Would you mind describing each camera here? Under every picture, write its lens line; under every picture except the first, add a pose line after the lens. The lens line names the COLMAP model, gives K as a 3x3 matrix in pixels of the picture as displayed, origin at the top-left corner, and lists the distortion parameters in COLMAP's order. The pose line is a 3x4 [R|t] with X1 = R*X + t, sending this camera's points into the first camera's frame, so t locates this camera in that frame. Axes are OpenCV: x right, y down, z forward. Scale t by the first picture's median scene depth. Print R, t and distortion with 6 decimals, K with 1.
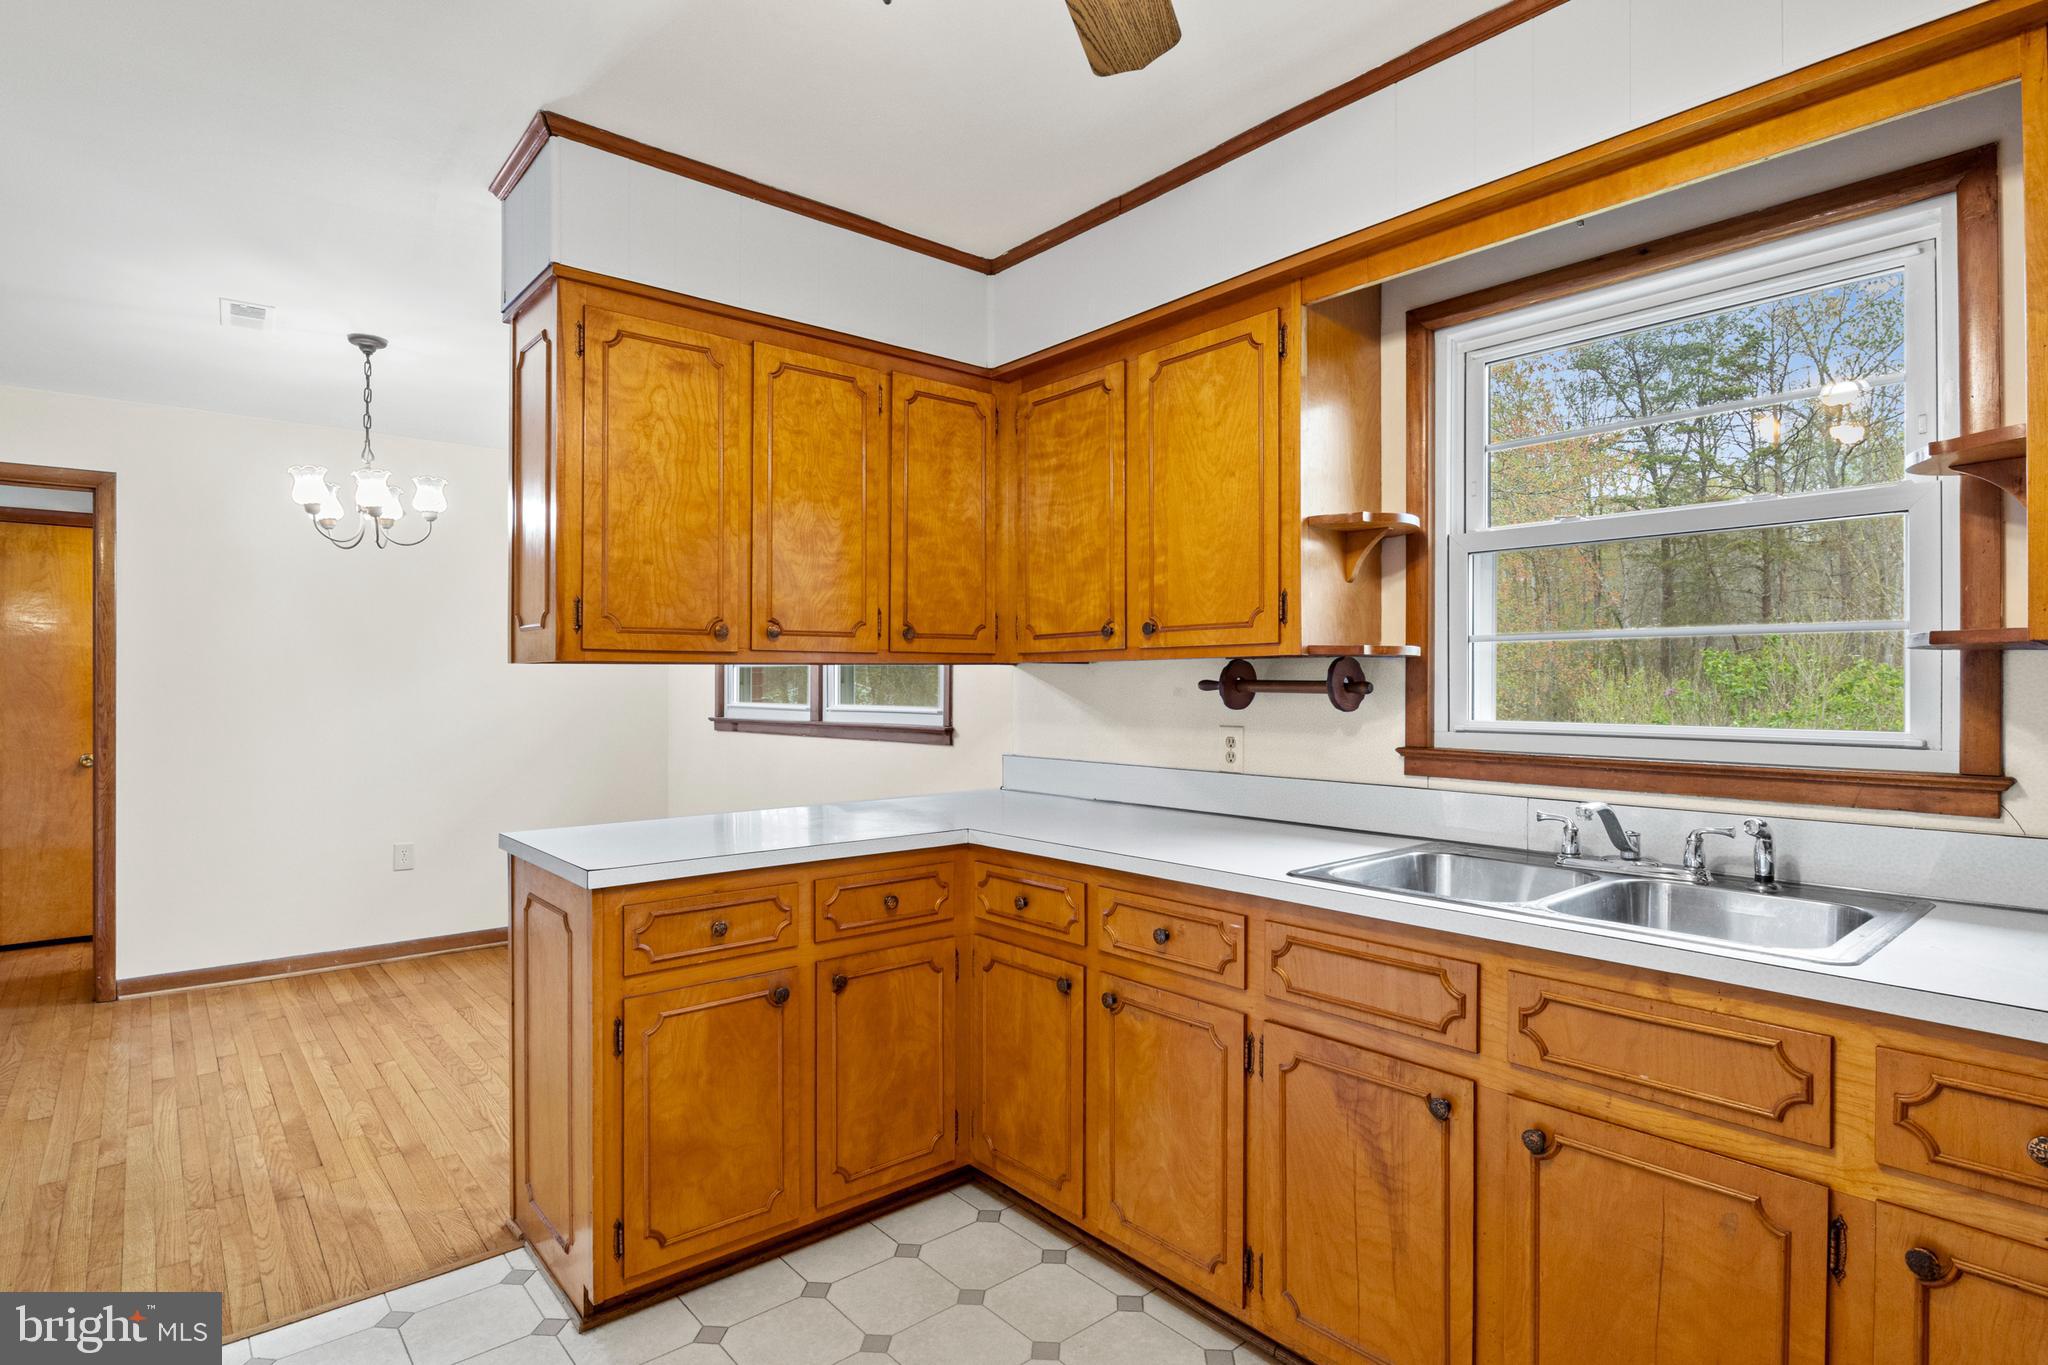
lens RADIAL K [[1011.9, 0, 1033.2], [0, 1011.9, 693.3], [0, 0, 1]] dist [-0.011466, -0.000446]
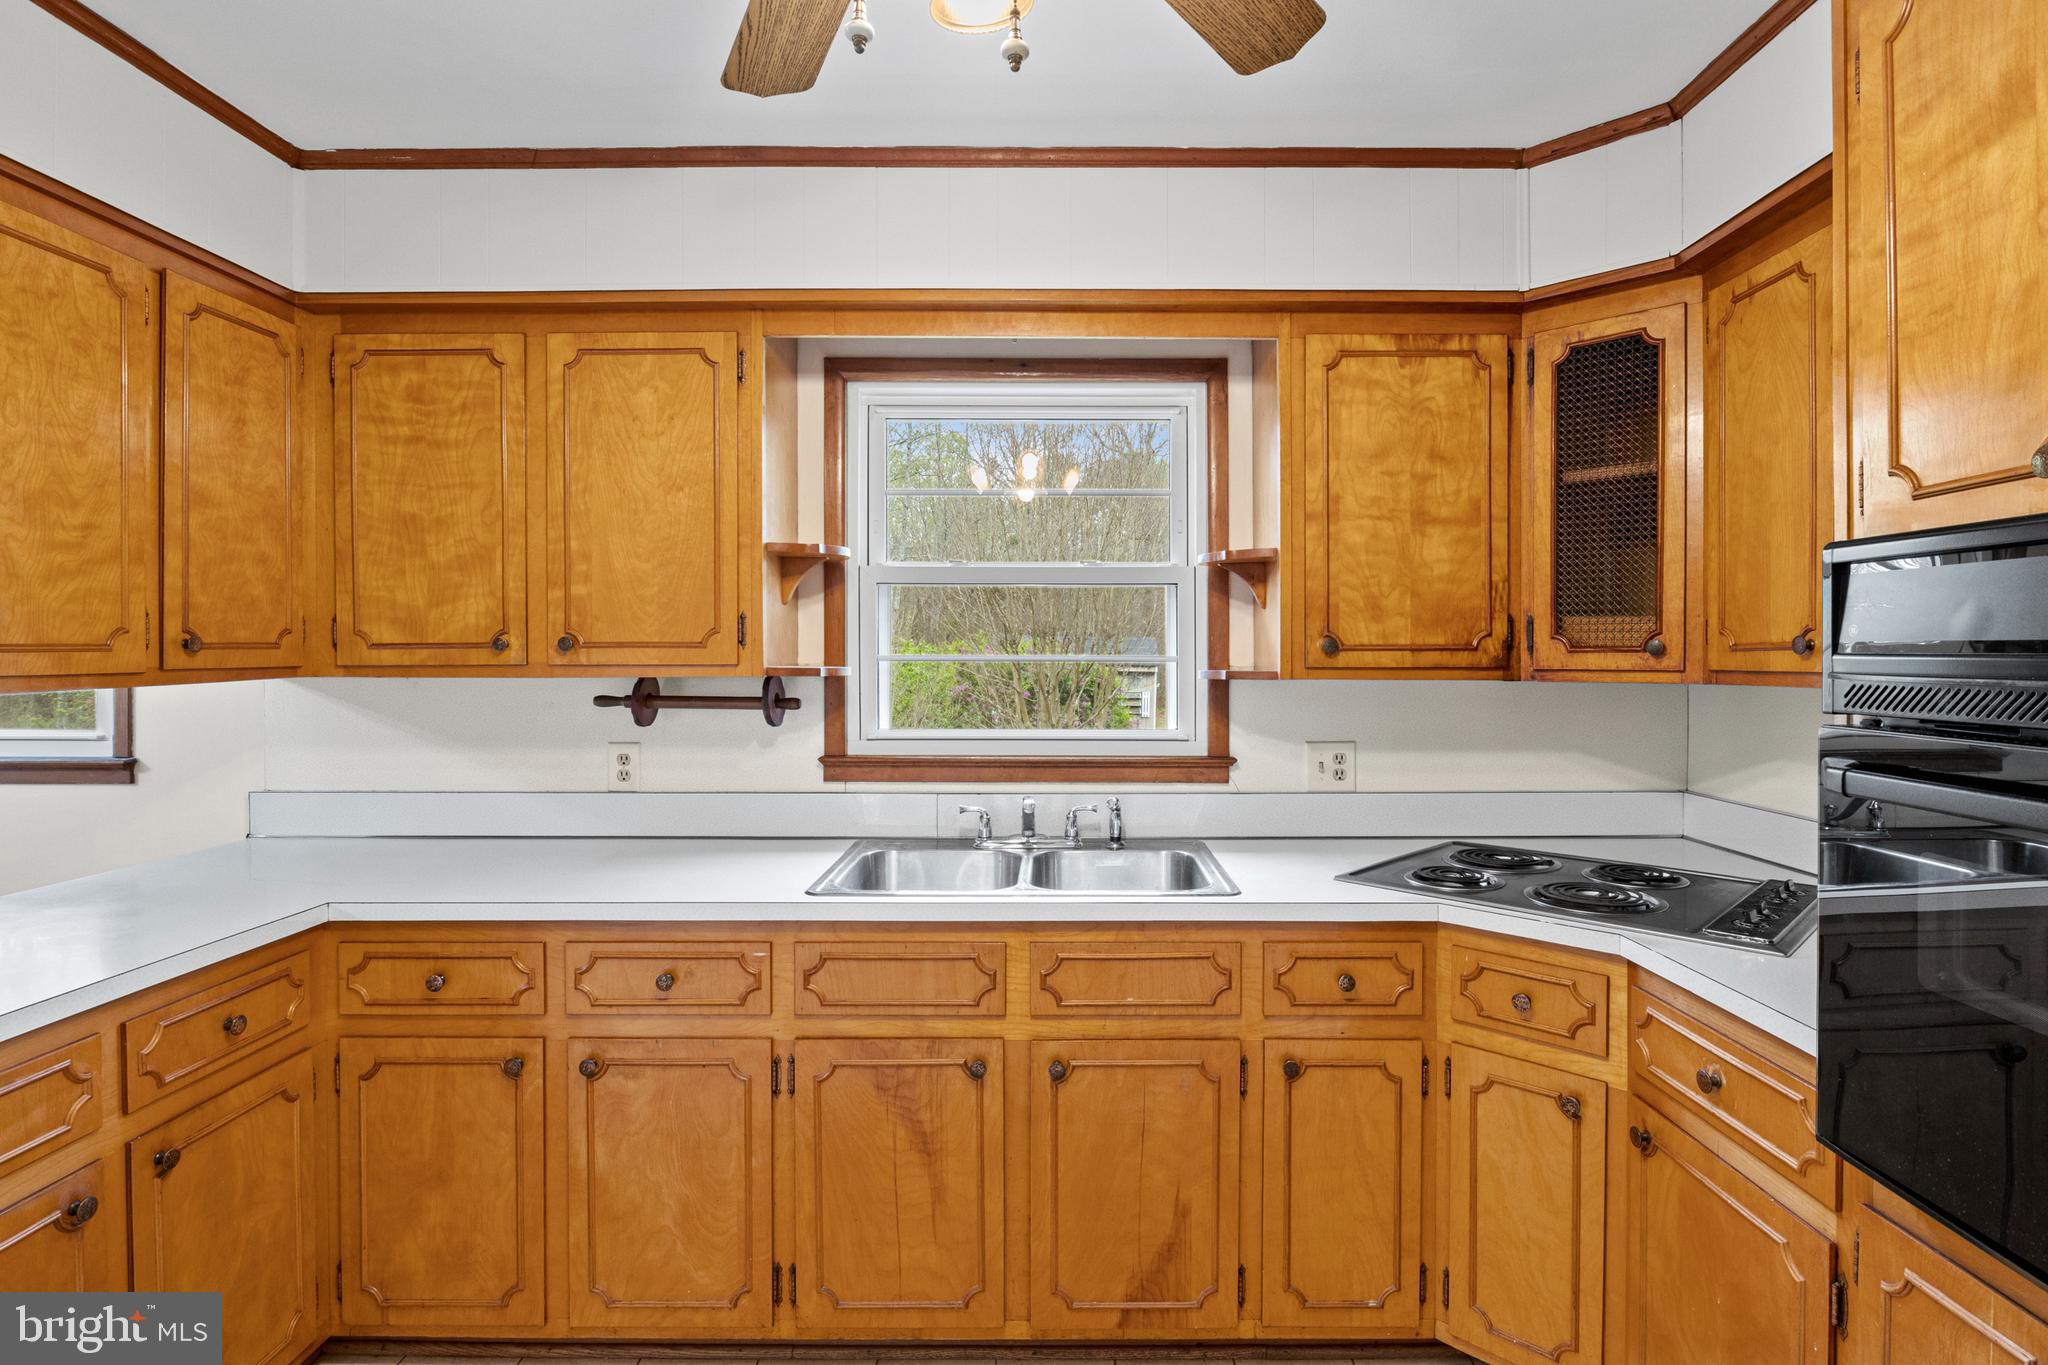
lens RADIAL K [[1011.4, 0, 1029.3], [0, 1011.4, 674.2], [0, 0, 1]] dist [-0.008830, 0.000404]
pose [[0.667847, -0.016722, 0.744111, -0.295935], [0.007776, 0.999850, 0.015490, -0.050829], [-0.744258, -0.004559, 0.667876, 0.103485]]
